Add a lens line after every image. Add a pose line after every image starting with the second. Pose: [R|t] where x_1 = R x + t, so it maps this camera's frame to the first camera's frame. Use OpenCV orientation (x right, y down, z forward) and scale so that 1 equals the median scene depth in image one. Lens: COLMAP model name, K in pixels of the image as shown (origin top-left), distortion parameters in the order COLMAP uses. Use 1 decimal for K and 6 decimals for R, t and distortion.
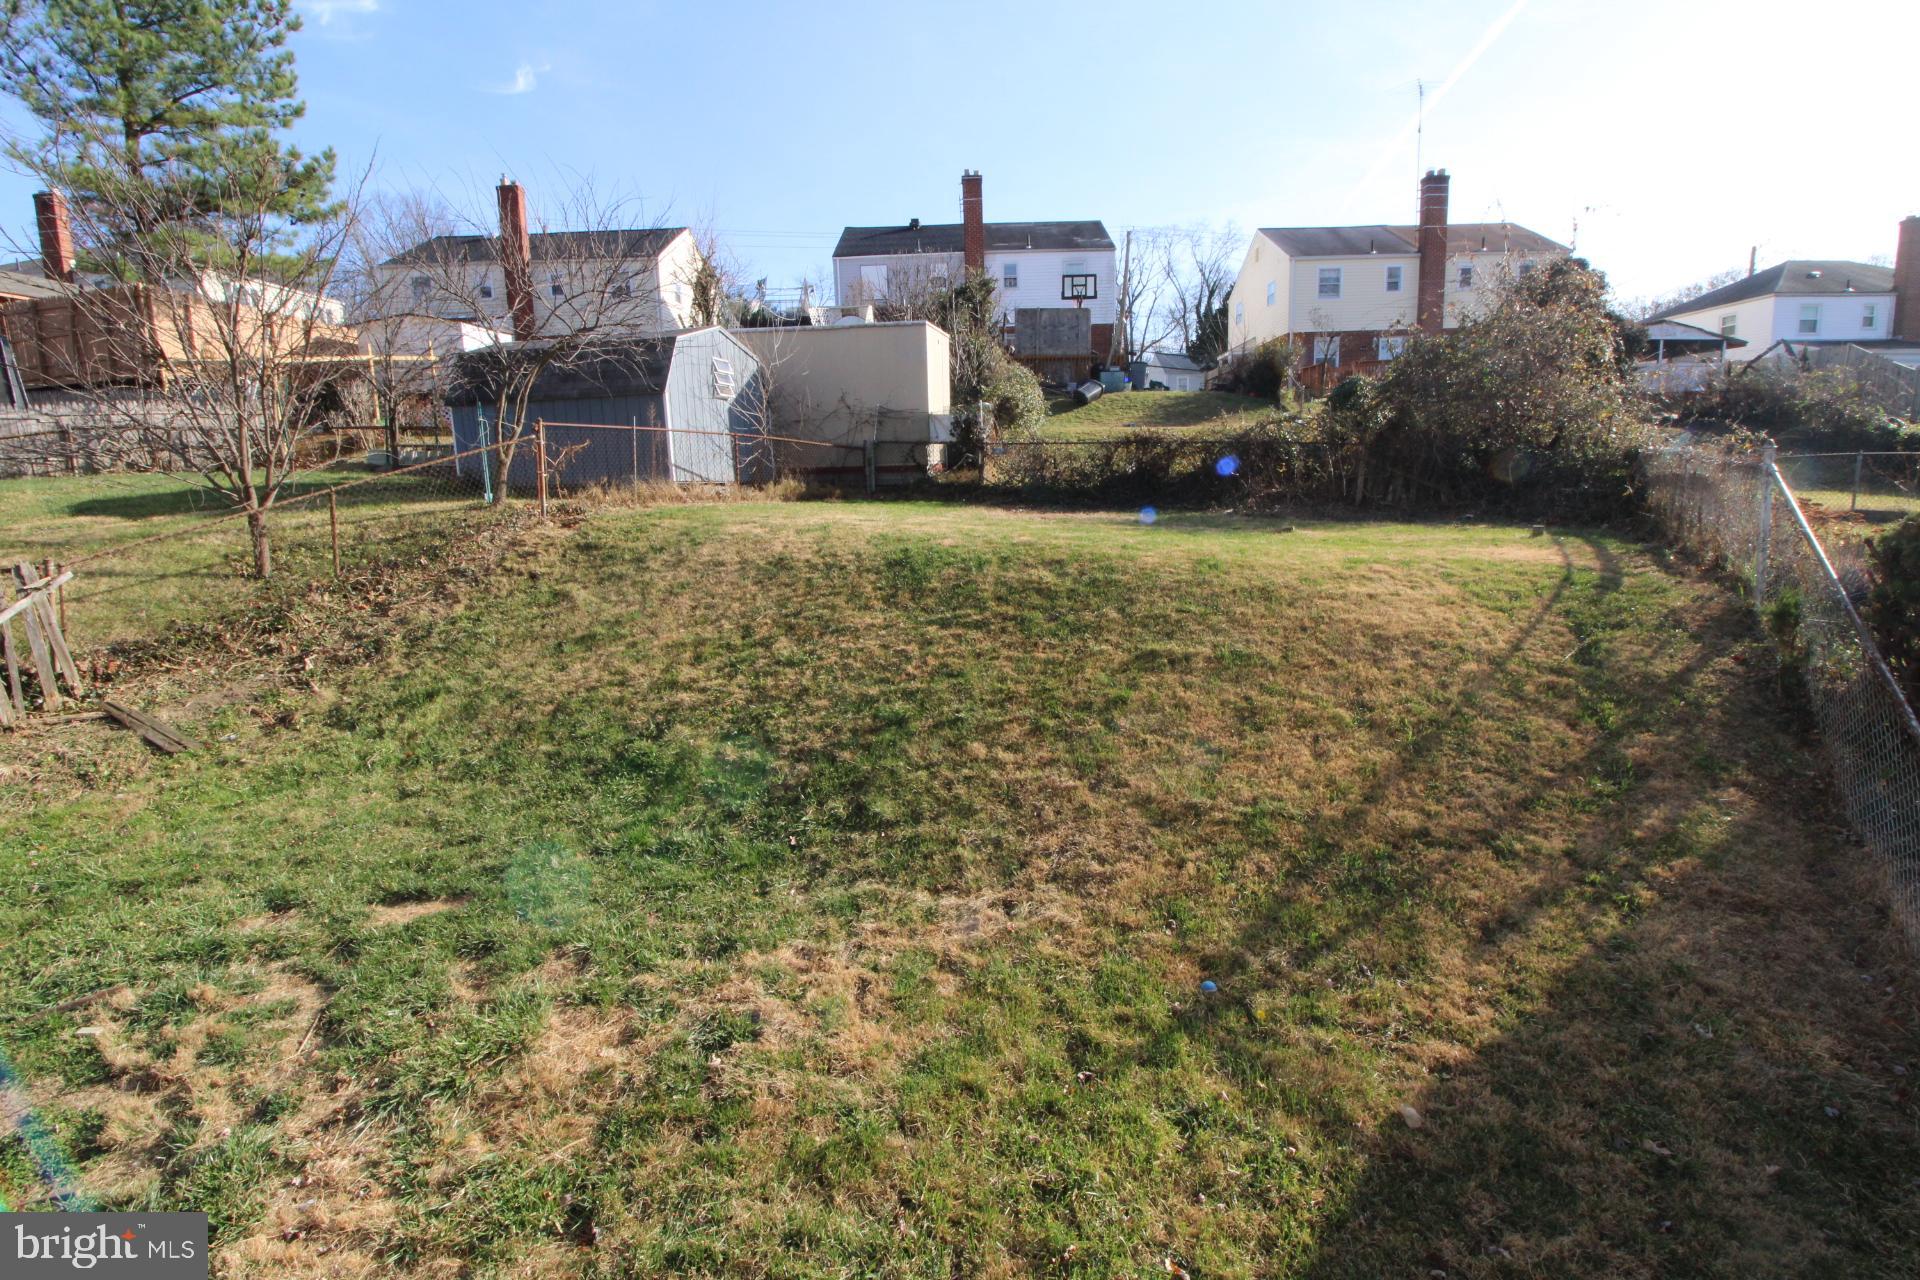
lens RADIAL K [[884.3, 0, 960.0], [0, 884.3, 640.0], [0, 0, 1]] dist [-0.012829, -0.000698]
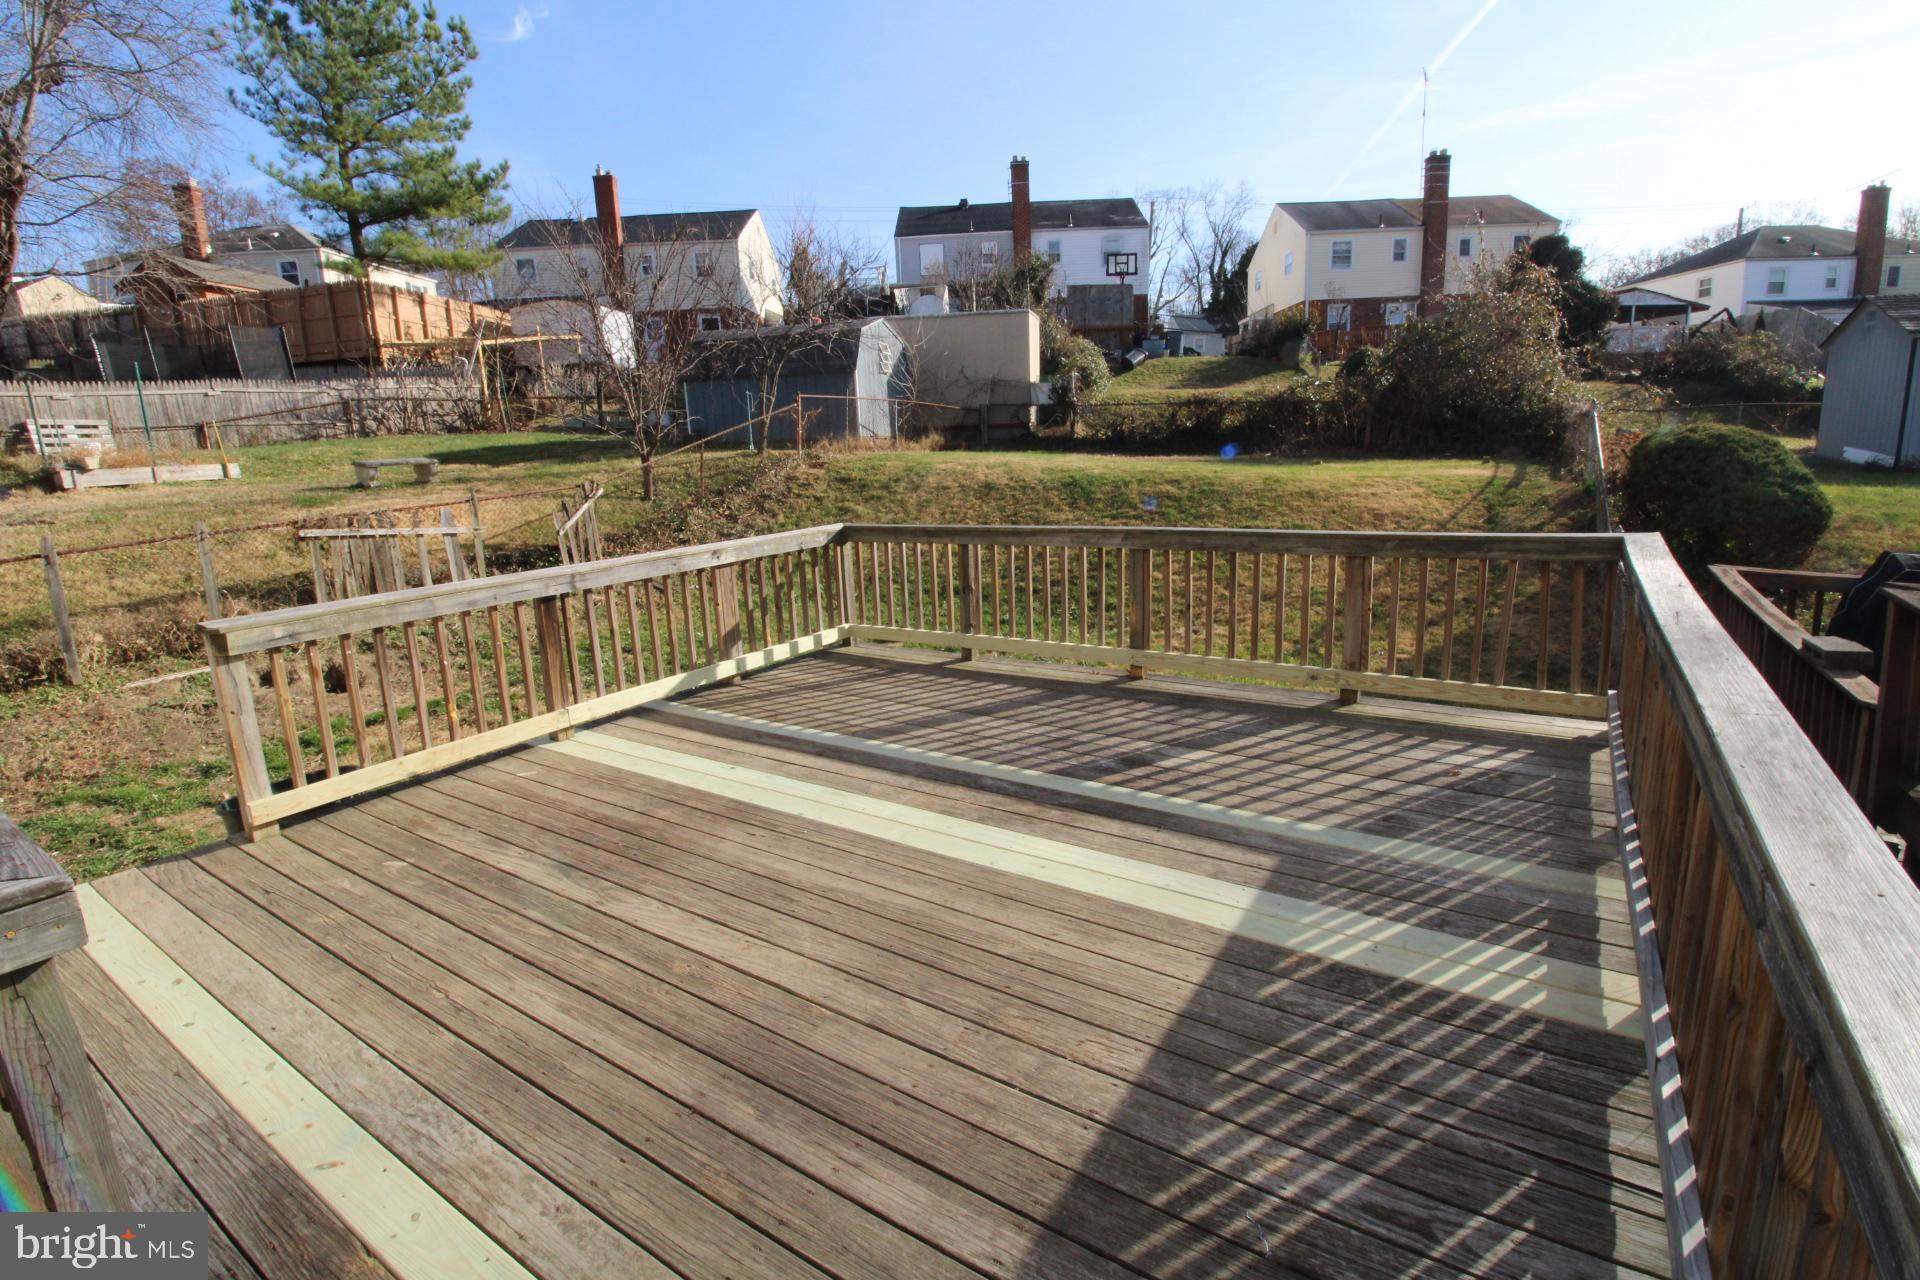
lens RADIAL K [[876.3, 0, 971.3], [0, 876.3, 626.7], [0, 0, 1]] dist [0.000880, -0.008507]
pose [[0.999932, -0.011650, -0.000145, -0.086155], [0.011649, 0.999473, 0.030285, 0.040271], [-0.000208, -0.030285, 0.999541, -0.192604]]
